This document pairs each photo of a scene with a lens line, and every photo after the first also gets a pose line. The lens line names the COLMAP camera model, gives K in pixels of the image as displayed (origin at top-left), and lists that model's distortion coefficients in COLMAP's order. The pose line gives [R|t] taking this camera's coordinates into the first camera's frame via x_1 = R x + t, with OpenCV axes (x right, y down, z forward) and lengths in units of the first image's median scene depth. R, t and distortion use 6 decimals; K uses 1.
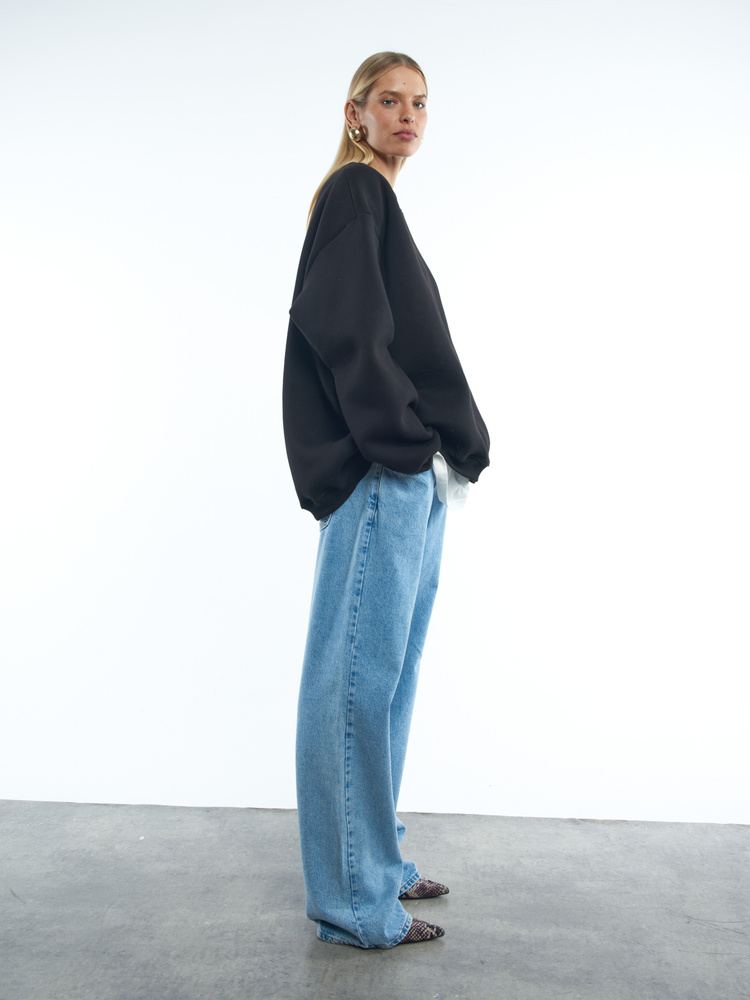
lens RADIAL K [[908.7, 0, 377.5], [0, 908.7, 503.1], [0, 0, 1]] dist [-0.000095, 0.000000]
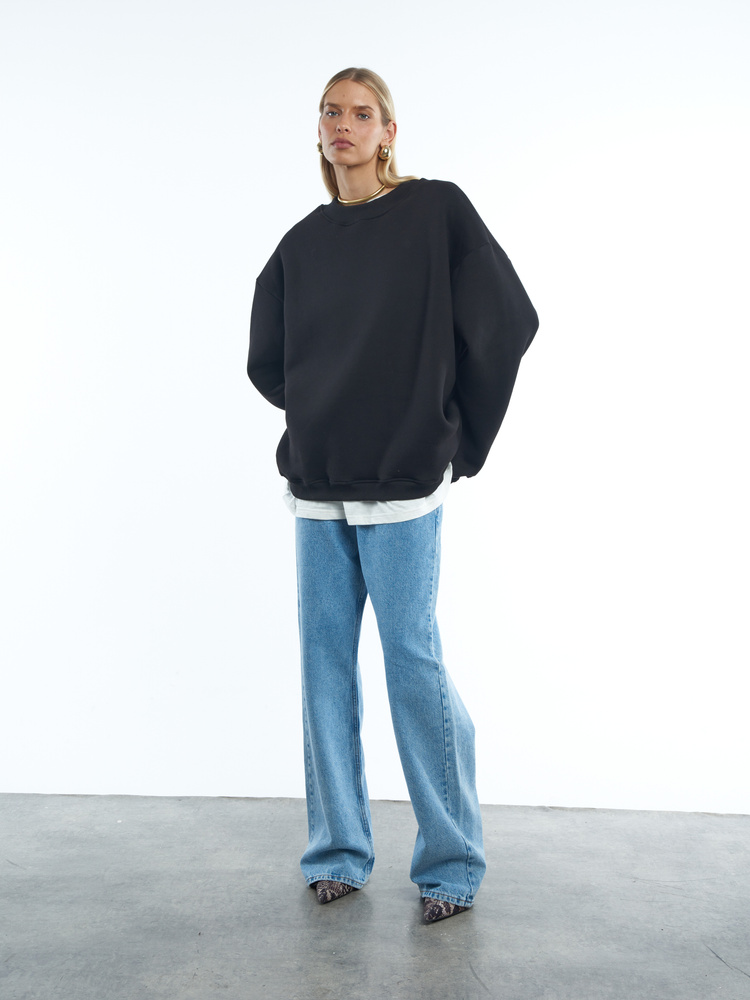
lens RADIAL K [[1279.3, 0, 374.3], [0, 1279.3, 497.9], [0, 0, 1]] dist [0.113441, 0.000000]
pose [[0.999299, 0.010784, 0.035849, -0.032239], [-0.011883, 0.999461, 0.030589, -0.044889], [-0.035500, -0.030994, 0.998889, -0.484028]]
